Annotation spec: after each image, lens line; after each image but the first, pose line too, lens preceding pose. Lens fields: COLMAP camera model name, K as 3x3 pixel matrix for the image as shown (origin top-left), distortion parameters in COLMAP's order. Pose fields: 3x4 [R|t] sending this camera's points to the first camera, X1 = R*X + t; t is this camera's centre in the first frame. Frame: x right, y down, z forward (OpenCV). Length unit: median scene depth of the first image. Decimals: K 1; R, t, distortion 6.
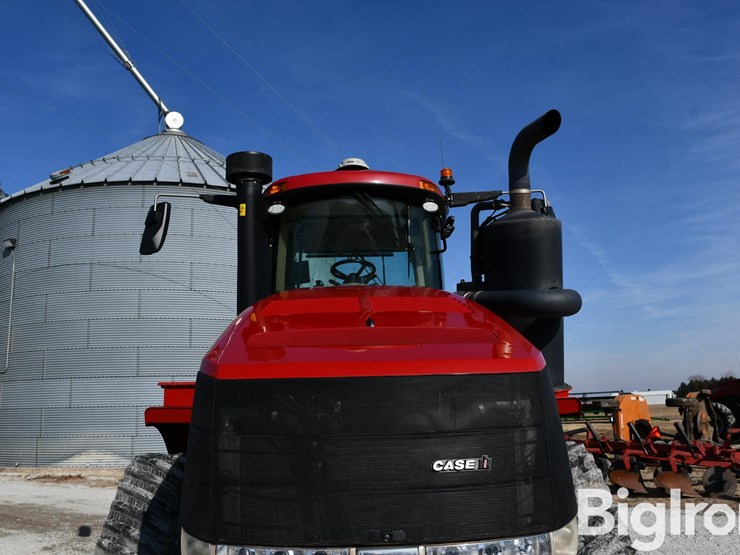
lens RADIAL K [[651.0, 0, 366.4], [0, 651.0, 282.8], [0, 0, 1]] dist [-0.149316, 0.101824]
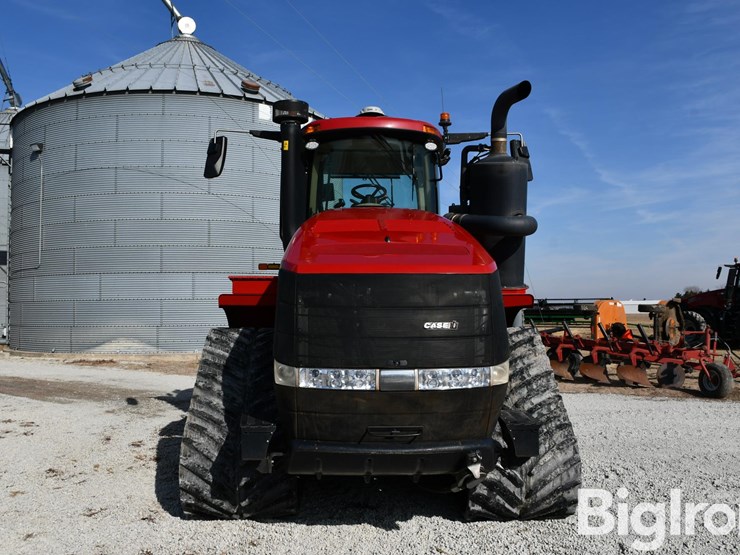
lens RADIAL K [[651.0, 0, 366.4], [0, 651.0, 282.8], [0, 0, 1]] dist [-0.149316, 0.101824]
pose [[0.999706, 0.024200, 0.001720, -0.023426], [-0.024180, 0.988119, 0.151774, -0.037037], [0.001973, -0.151771, 0.988414, -0.289287]]
